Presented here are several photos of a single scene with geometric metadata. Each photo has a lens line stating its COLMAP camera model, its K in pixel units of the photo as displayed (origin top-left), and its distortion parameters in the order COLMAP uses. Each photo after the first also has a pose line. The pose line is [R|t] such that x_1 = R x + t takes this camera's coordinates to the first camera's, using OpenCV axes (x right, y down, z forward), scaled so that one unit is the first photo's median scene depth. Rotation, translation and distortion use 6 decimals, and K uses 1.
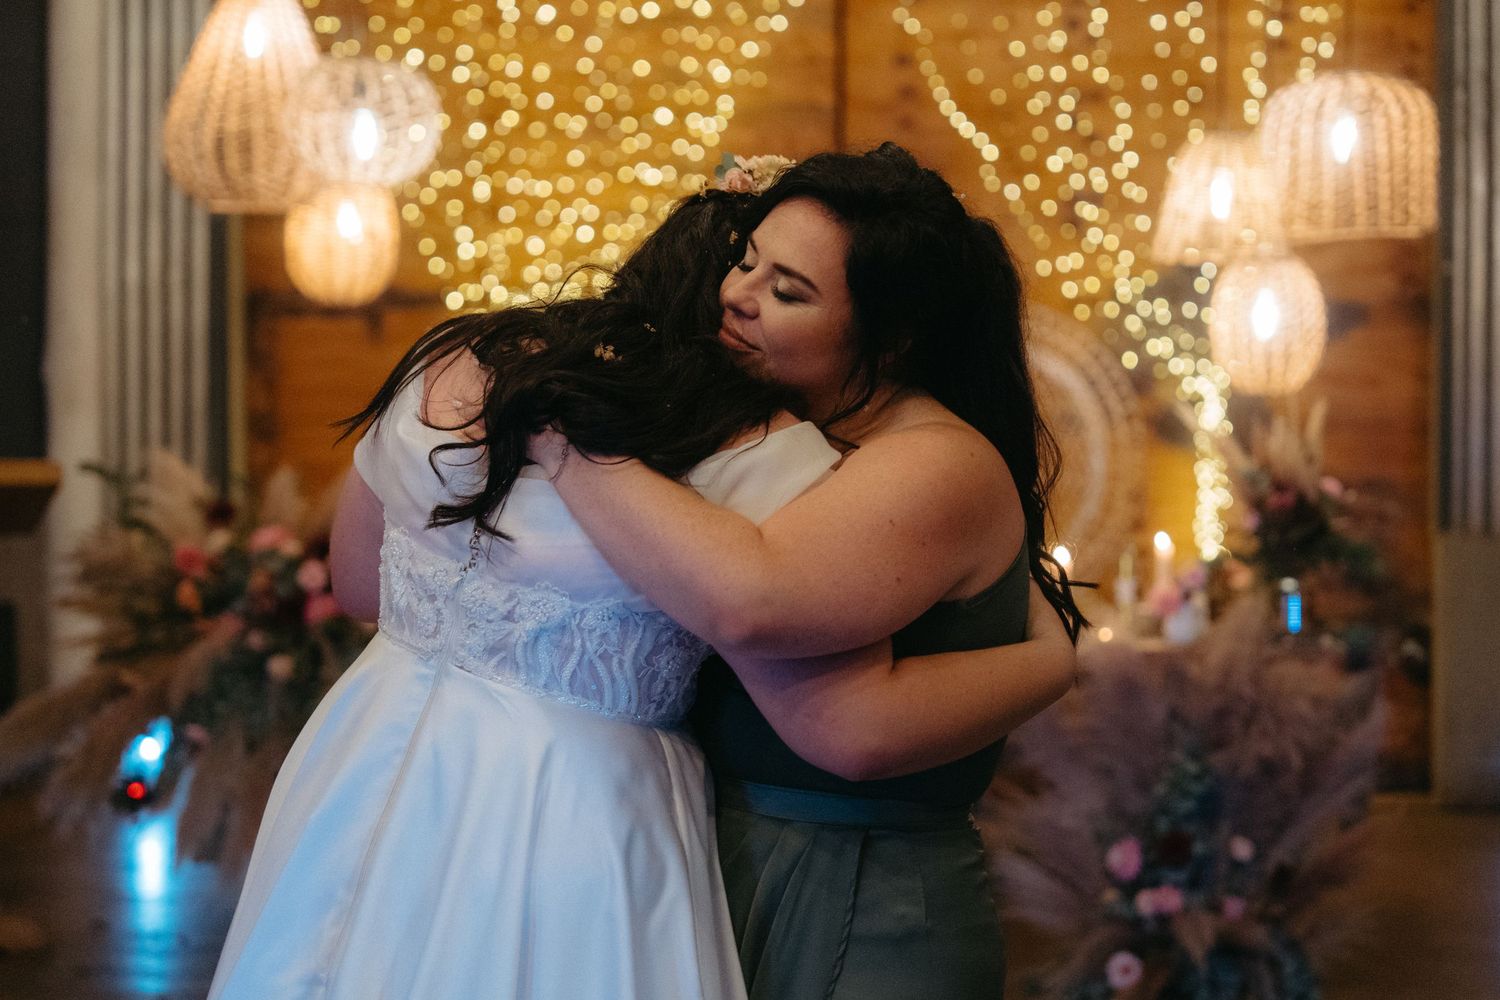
lens RADIAL K [[2928.3, 0, 750.0], [0, 2928.3, 500.0], [0, 0, 1]] dist [0.010206, -0.081079]
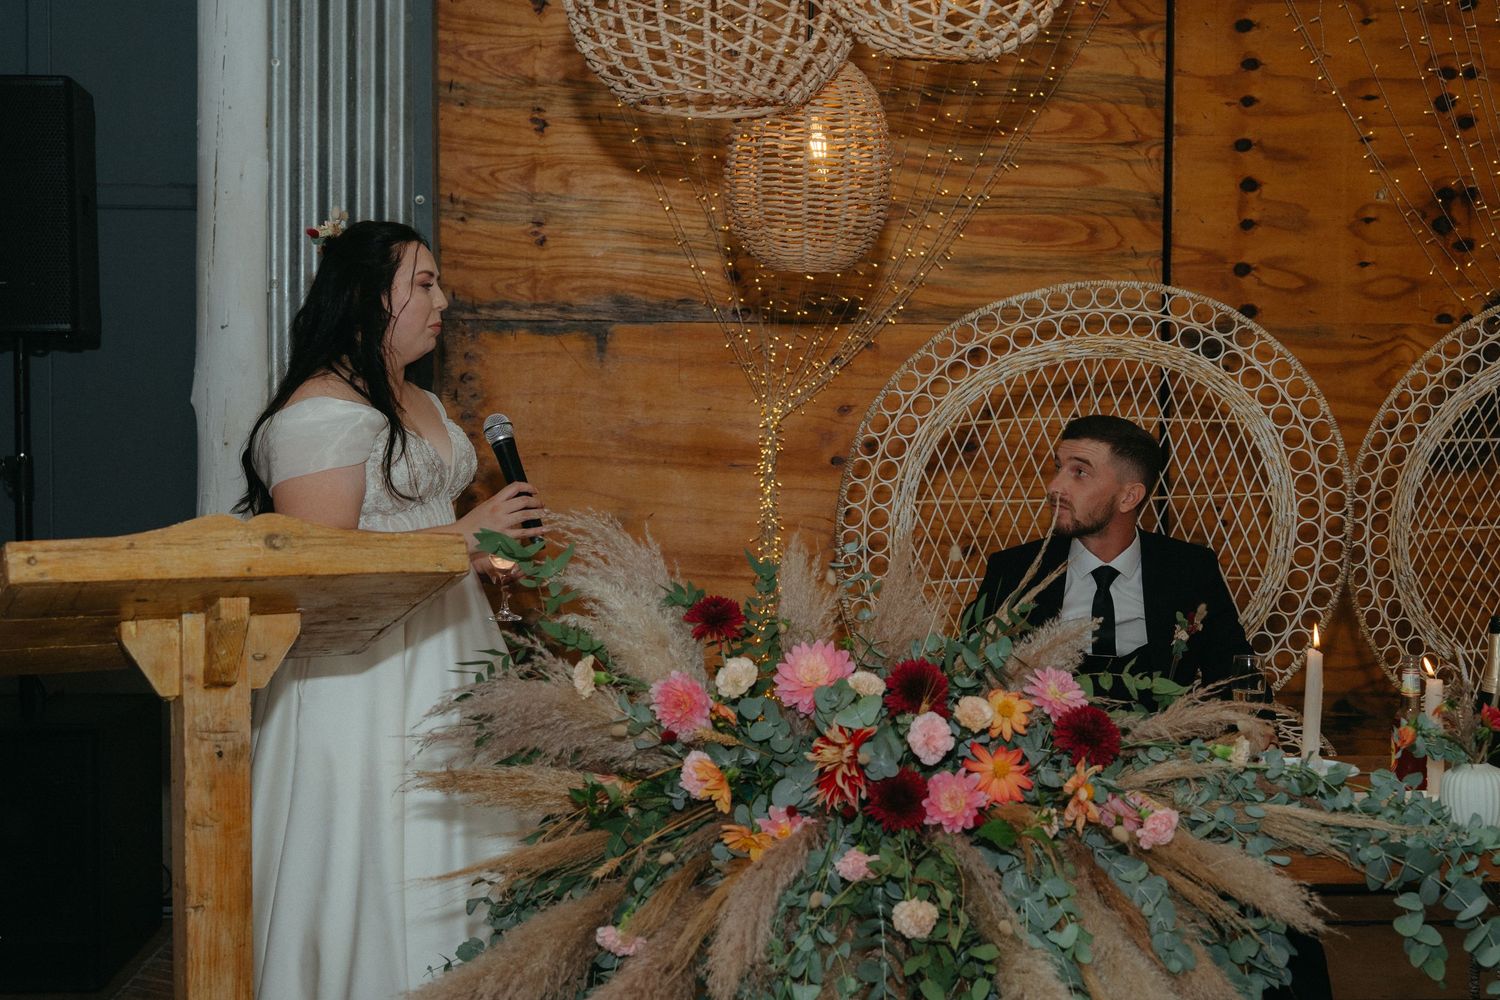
lens RADIAL K [[2118.5, 0, 750.0], [0, 2118.5, 500.0], [0, 0, 1]] dist [-0.007235, -0.015974]
pose [[0.993011, -0.005301, 0.117906, -0.212263], [0.006489, 0.999932, -0.009690, -0.013948], [-0.117847, 0.010387, 0.992977, 0.558391]]
